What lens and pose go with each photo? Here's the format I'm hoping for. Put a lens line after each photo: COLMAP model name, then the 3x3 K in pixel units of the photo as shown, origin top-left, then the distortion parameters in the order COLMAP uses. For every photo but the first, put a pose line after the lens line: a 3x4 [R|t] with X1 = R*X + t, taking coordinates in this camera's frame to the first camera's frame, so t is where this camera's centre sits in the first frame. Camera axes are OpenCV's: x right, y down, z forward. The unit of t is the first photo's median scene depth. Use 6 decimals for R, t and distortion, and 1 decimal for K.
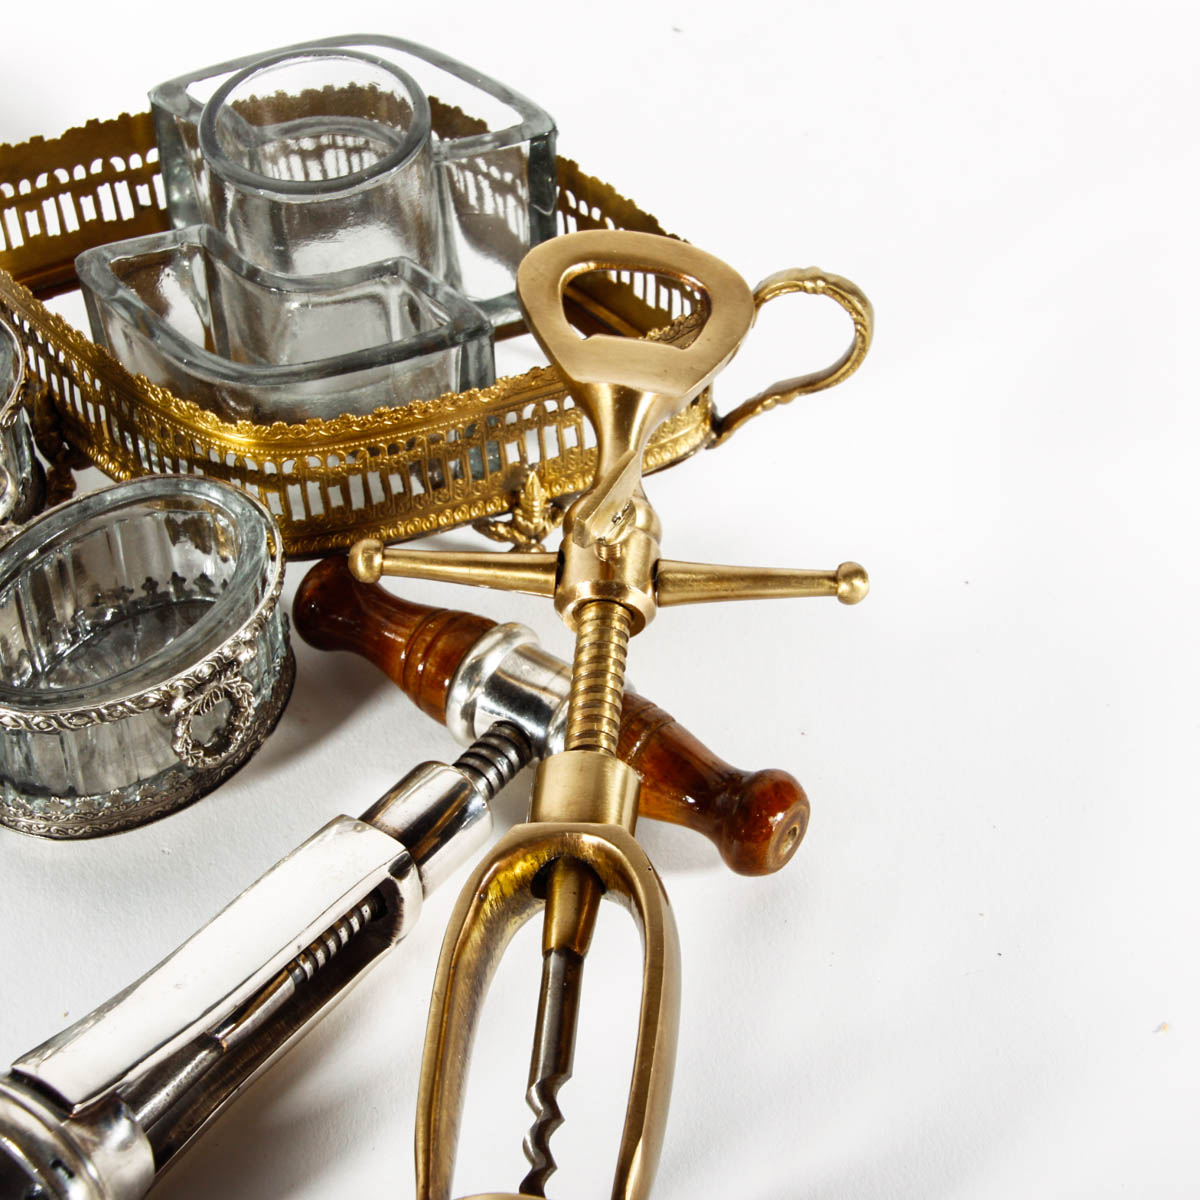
lens RADIAL K [[3438.2, 0, 583.0], [0, 3438.2, 633.3], [0, 0, 1]] dist [0.202088, 0.892332]
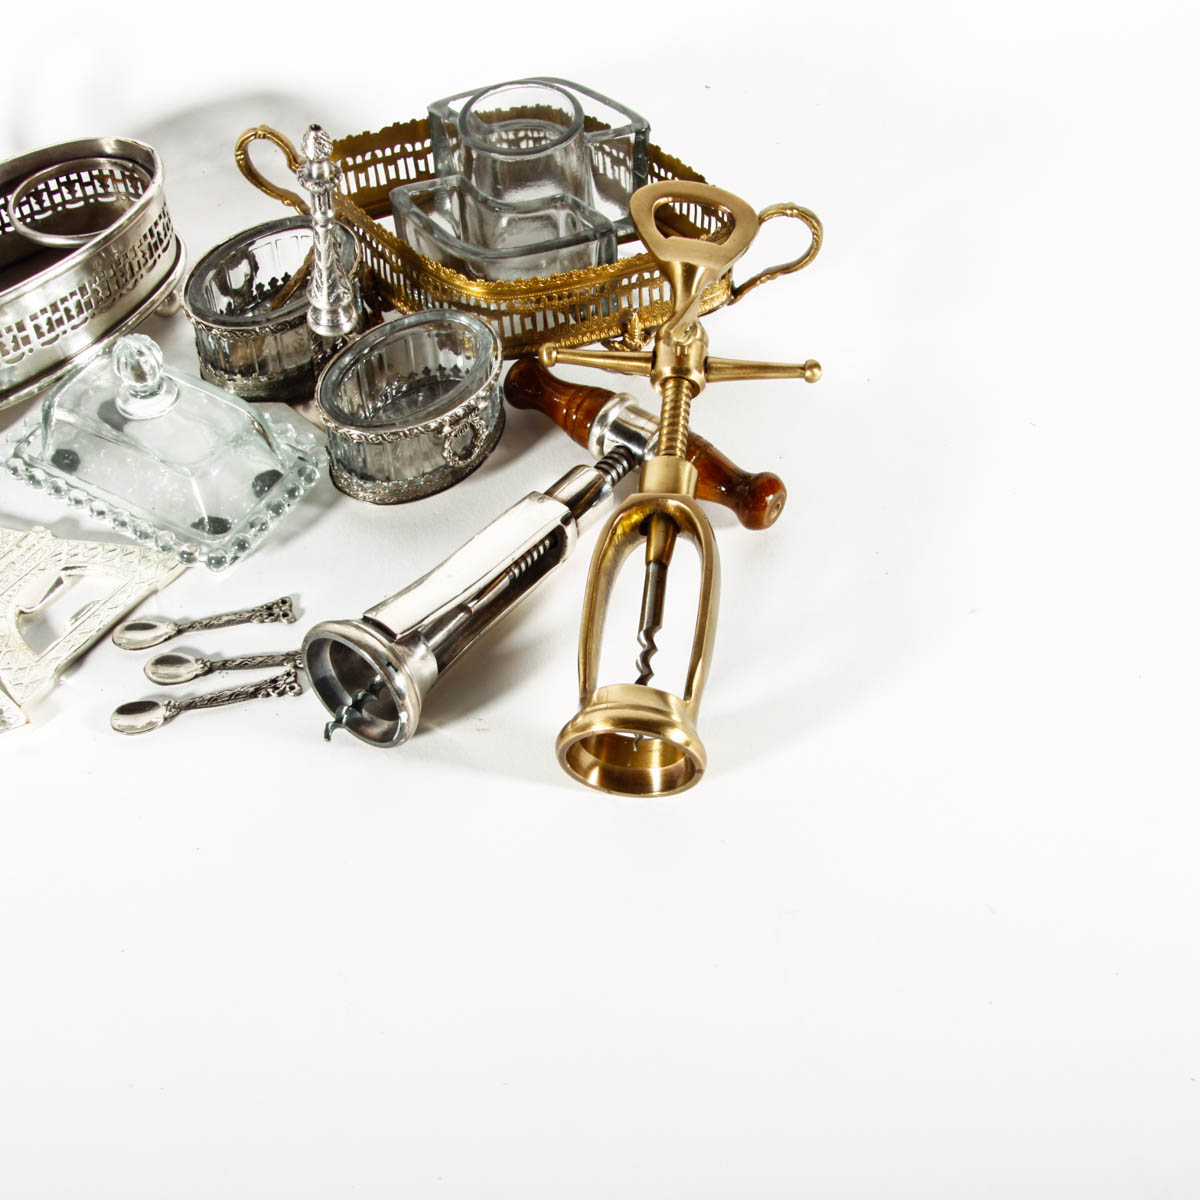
lens RADIAL K [[1843.4, 0, 597.9], [0, 1843.4, 637.9], [0, 0, 1]] dist [-0.093376, 0.145049]
pose [[0.999872, 0.015901, 0.001922, -0.034468], [-0.016006, 0.996466, 0.082462, 0.046194], [-0.000604, -0.082482, 0.996592, 0.011239]]
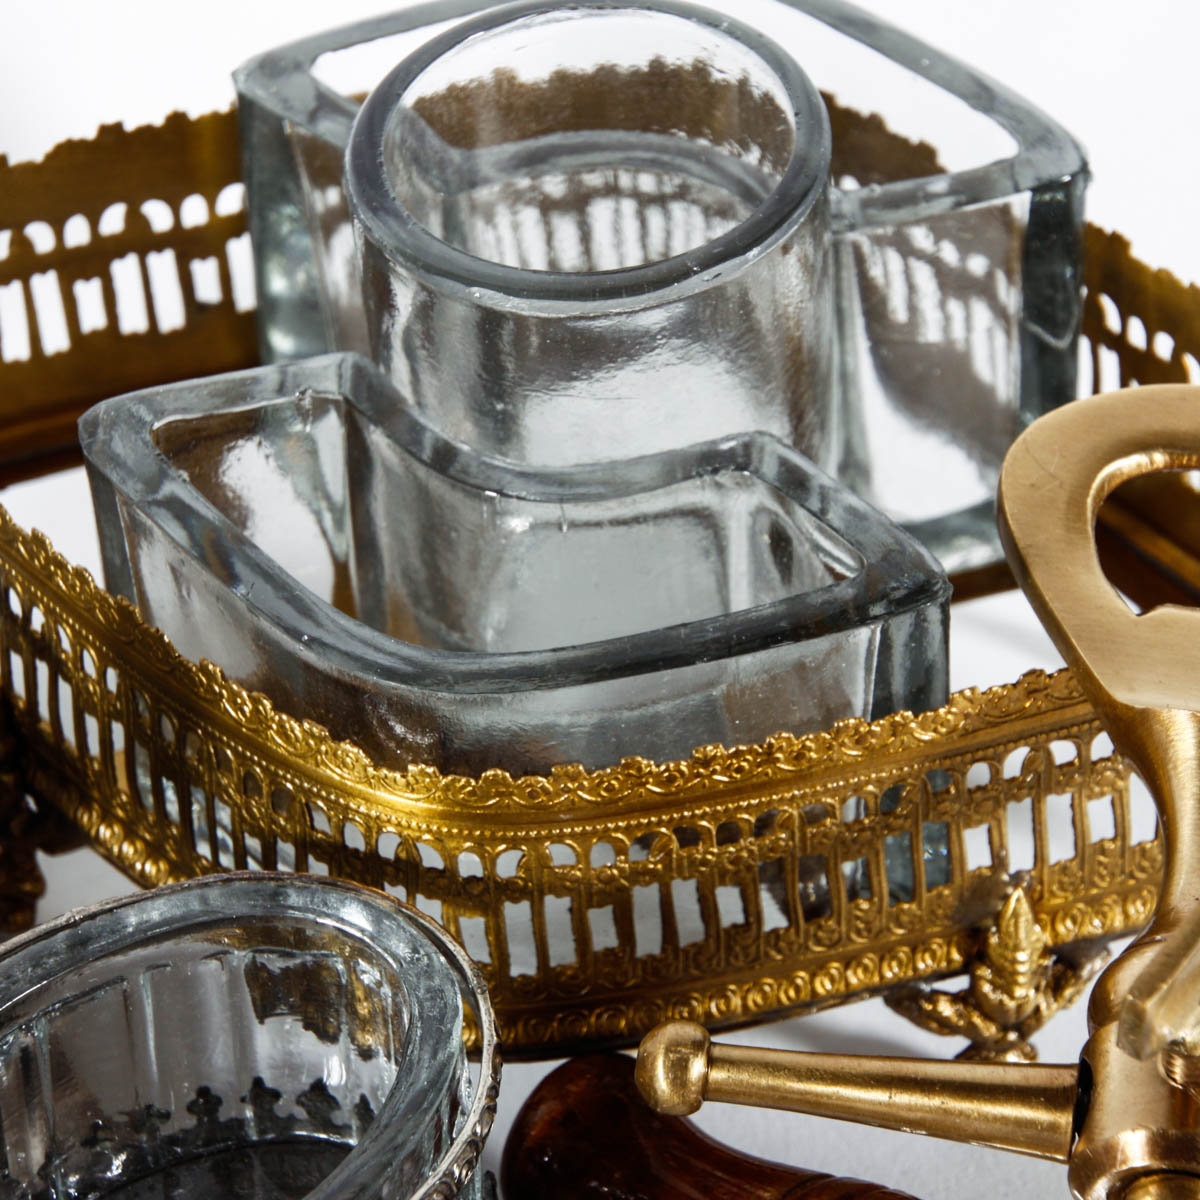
lens RADIAL K [[7981.8, 0, 598.9], [0, 7981.8, 687.4], [0, 0, 1]] dist [0.990495, 15.147104]
pose [[0.998550, 0.030799, -0.044160, -0.024952], [-0.033558, 0.997439, -0.063162, -0.003279], [0.042101, 0.064553, 0.997026, -0.102919]]
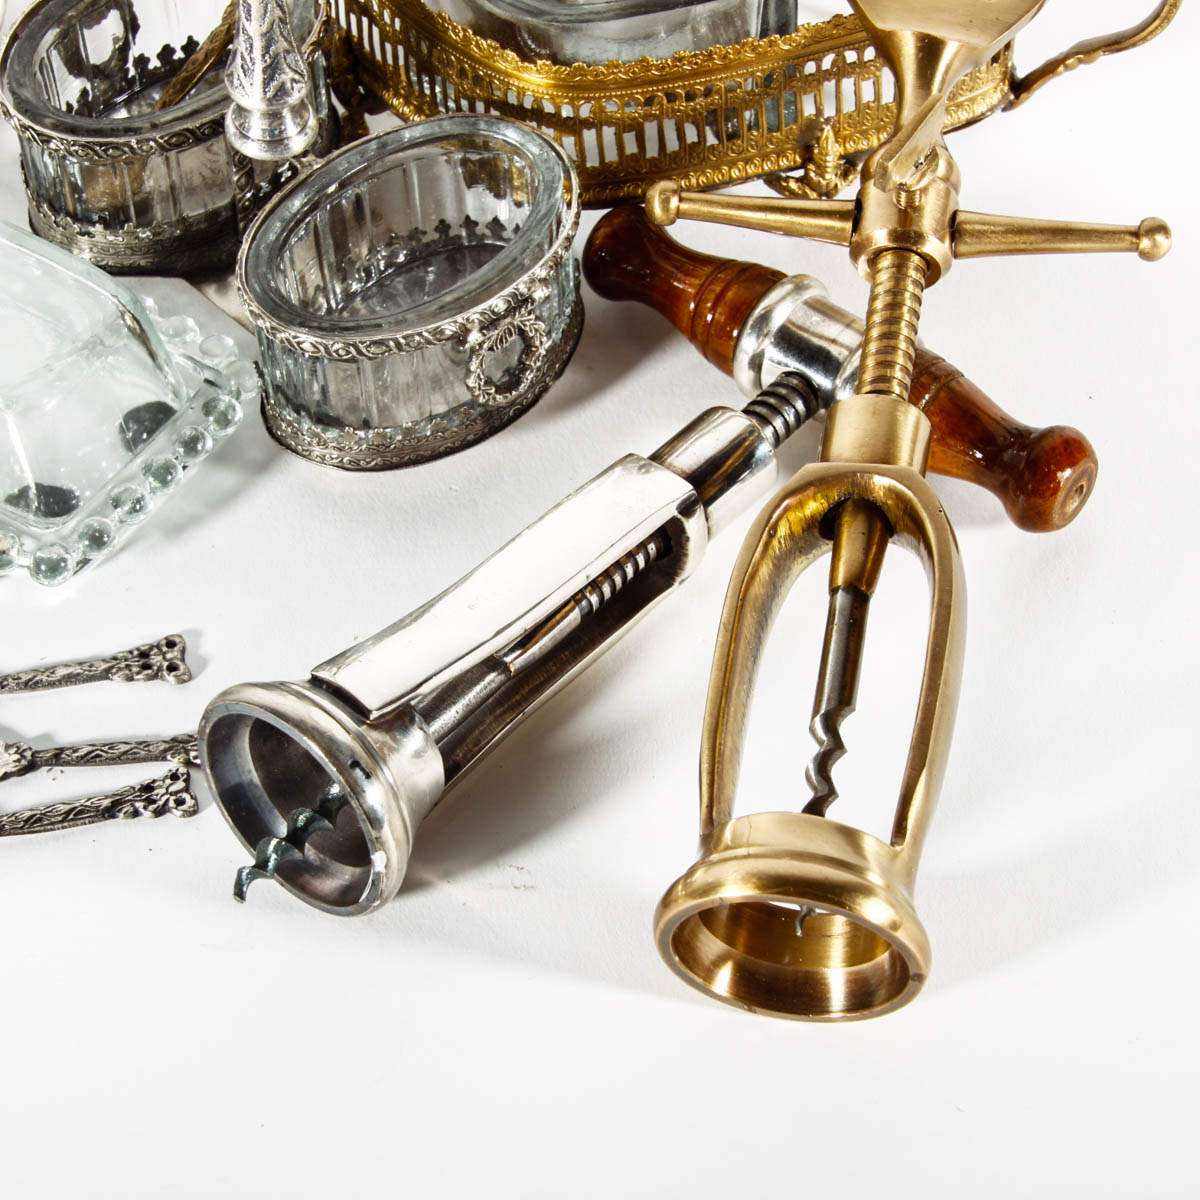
lens RADIAL K [[3438.2, 0, 583.0], [0, 3438.2, 633.3], [0, 0, 1]] dist [0.202088, 0.892332]
pose [[0.997569, 0.040394, -0.056781, -0.023153], [-0.036663, 0.997194, 0.065275, 0.037568], [0.059258, -0.063035, 0.996251, -0.008468]]
